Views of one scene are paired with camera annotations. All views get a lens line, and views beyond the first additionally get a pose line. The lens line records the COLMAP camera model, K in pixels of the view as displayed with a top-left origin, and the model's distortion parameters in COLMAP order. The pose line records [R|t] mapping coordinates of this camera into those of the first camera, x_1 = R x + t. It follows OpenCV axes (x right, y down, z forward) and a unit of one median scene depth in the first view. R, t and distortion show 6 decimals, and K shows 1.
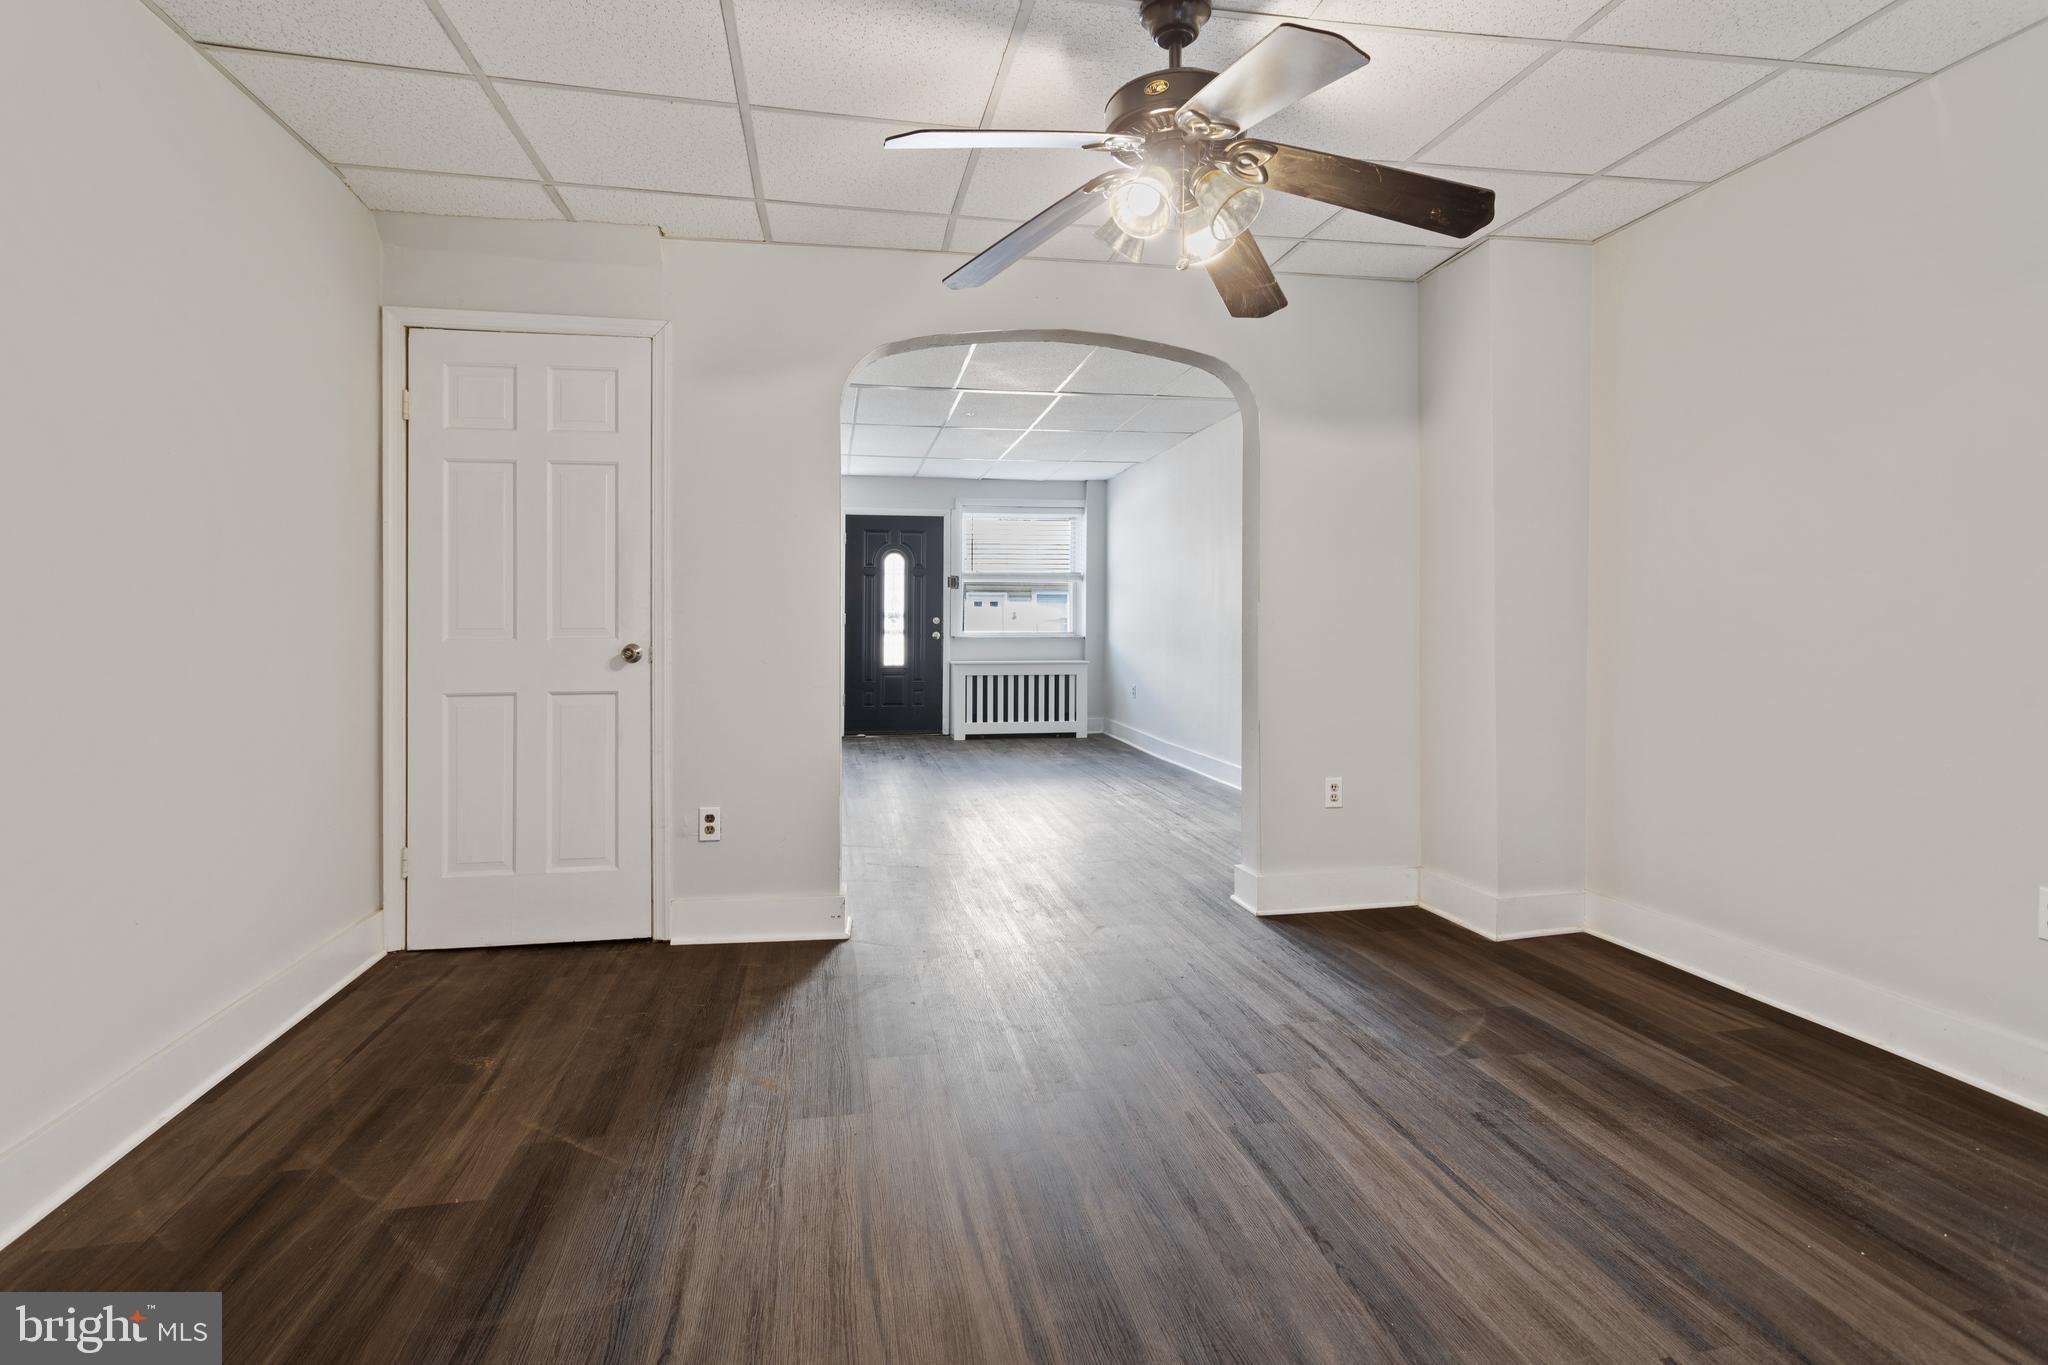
lens RADIAL K [[1000.7, 0, 999.5], [0, 1000.7, 621.6], [0, 0, 1]] dist [-0.023791, 0.000621]
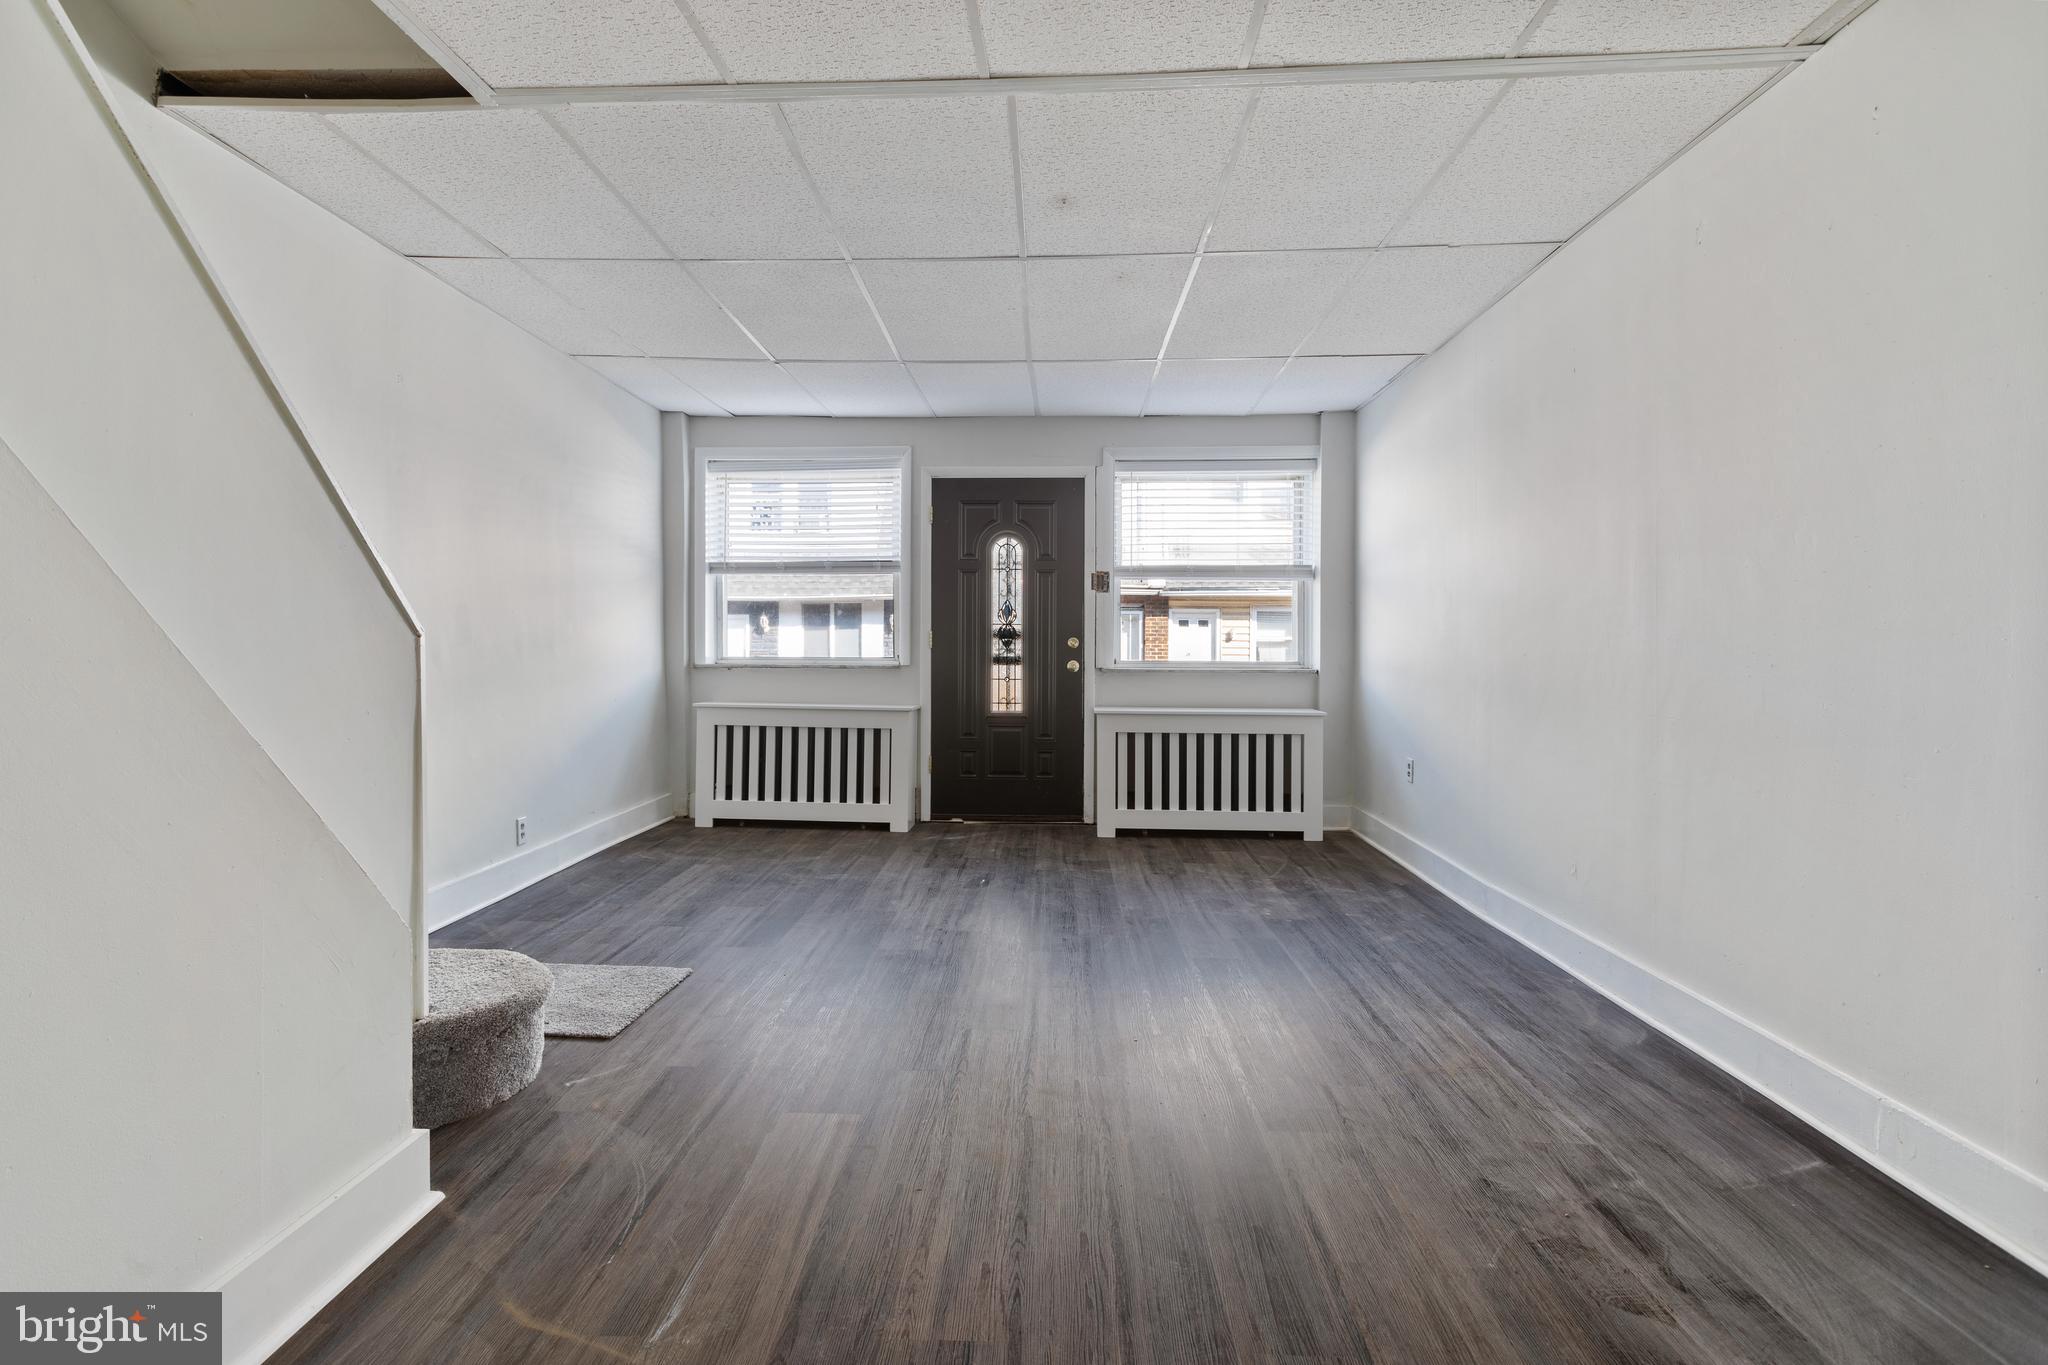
lens RADIAL K [[1000.7, 0, 999.5], [0, 1000.7, 621.6], [0, 0, 1]] dist [-0.023791, 0.000621]
pose [[0.975767, 0.000119, -0.218810, 0.029762], [-0.004729, 0.999778, -0.020545, -0.001007], [0.218759, 0.021082, 0.975551, 0.375631]]
